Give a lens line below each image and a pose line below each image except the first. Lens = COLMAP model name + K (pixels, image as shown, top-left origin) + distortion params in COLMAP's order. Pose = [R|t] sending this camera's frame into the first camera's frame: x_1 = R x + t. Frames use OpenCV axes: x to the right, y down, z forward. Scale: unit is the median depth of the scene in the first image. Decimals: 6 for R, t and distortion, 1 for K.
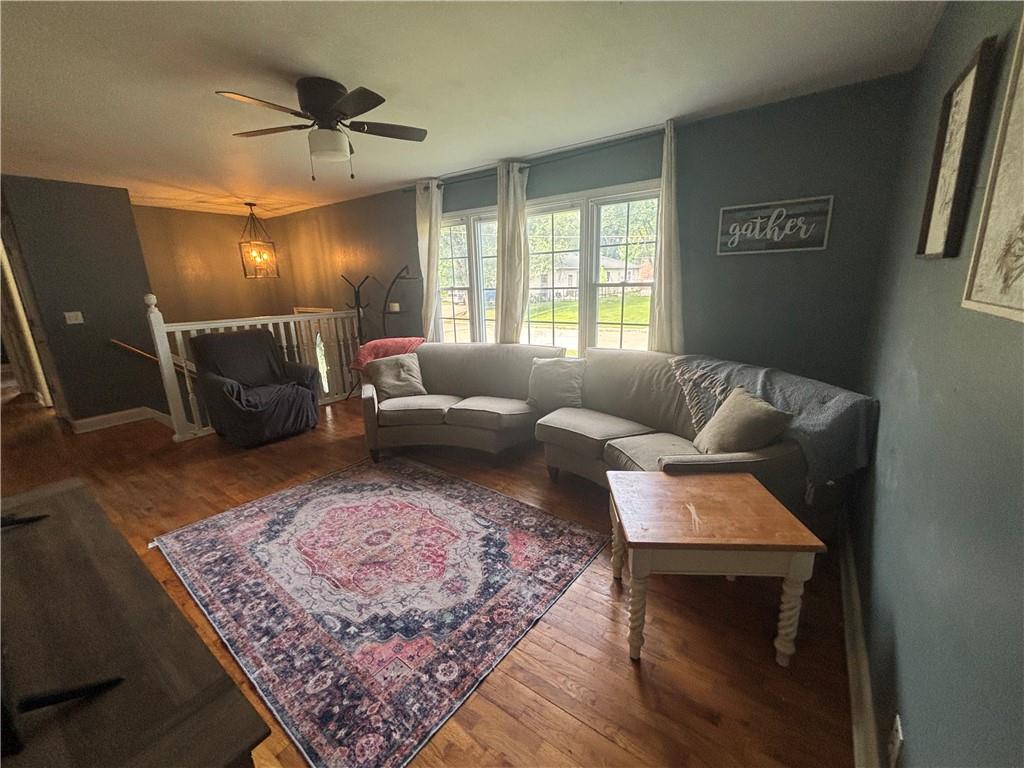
lens RADIAL K [[416.0, 0, 510.0], [0, 416.0, 377.0], [0, 0, 1]] dist [0.000601, 0.000044]
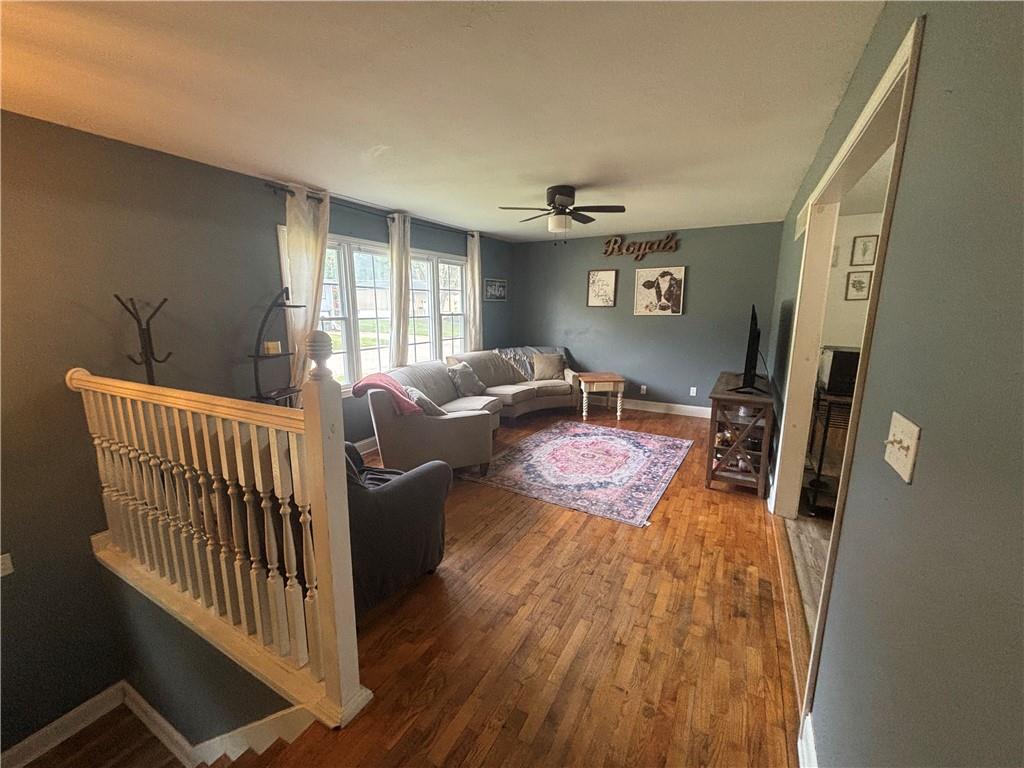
lens RADIAL K [[416.0, 0, 507.9], [0, 416.0, 386.3], [0, 0, 1]] dist [0.000601, 0.000044]
pose [[-0.116511, -0.152989, 0.981336, -1.741148], [0.241532, 0.954038, 0.177410, -0.243589], [-0.963373, 0.257695, -0.074204, 1.251790]]
